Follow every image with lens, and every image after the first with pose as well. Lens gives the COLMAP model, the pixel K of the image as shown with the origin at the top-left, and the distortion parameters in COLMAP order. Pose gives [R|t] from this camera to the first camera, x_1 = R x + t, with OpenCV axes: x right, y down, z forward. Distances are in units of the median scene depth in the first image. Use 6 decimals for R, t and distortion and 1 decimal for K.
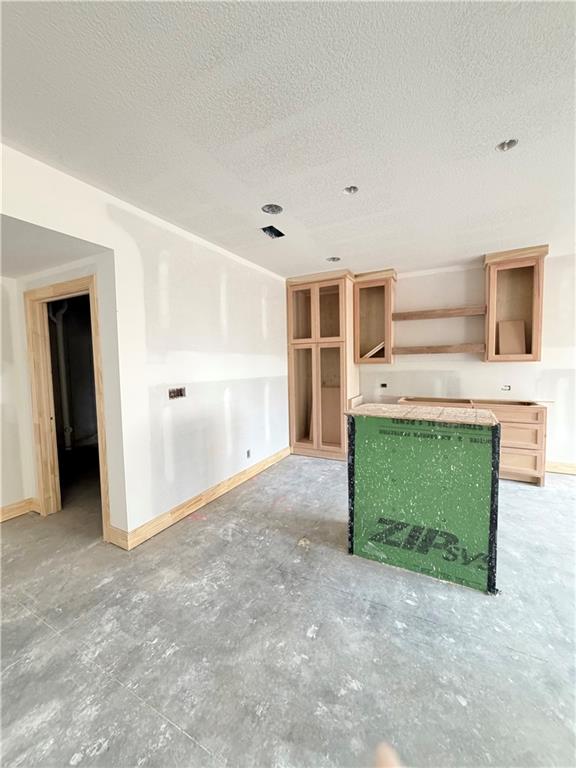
lens RADIAL K [[305.6, 0, 285.1], [0, 305.6, 382.8], [0, 0, 1]] dist [-0.002566, 0.000186]
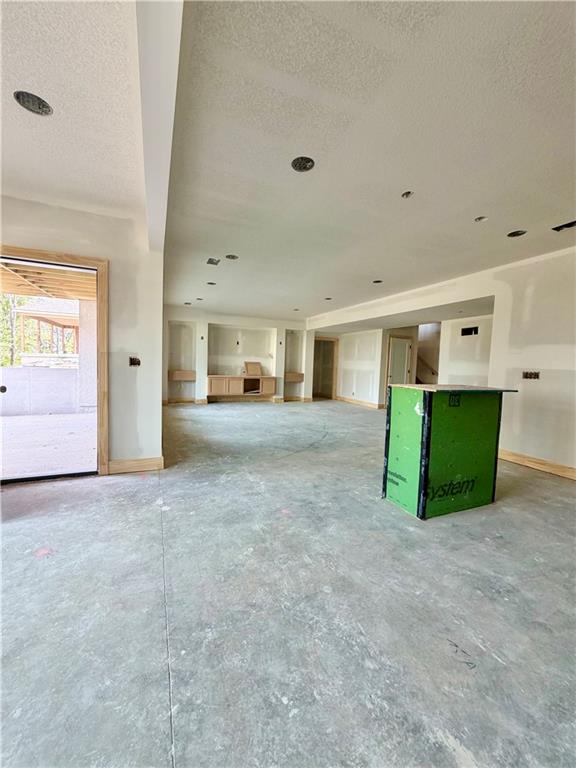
lens RADIAL K [[305.6, 0, 285.9], [0, 305.6, 381.3], [0, 0, 1]] dist [-0.002566, 0.000186]
pose [[-0.625372, 0.043482, -0.779114, 1.785290], [-0.074051, 0.990634, 0.114725, -0.019689], [0.776805, 0.129440, -0.616295, 1.231735]]
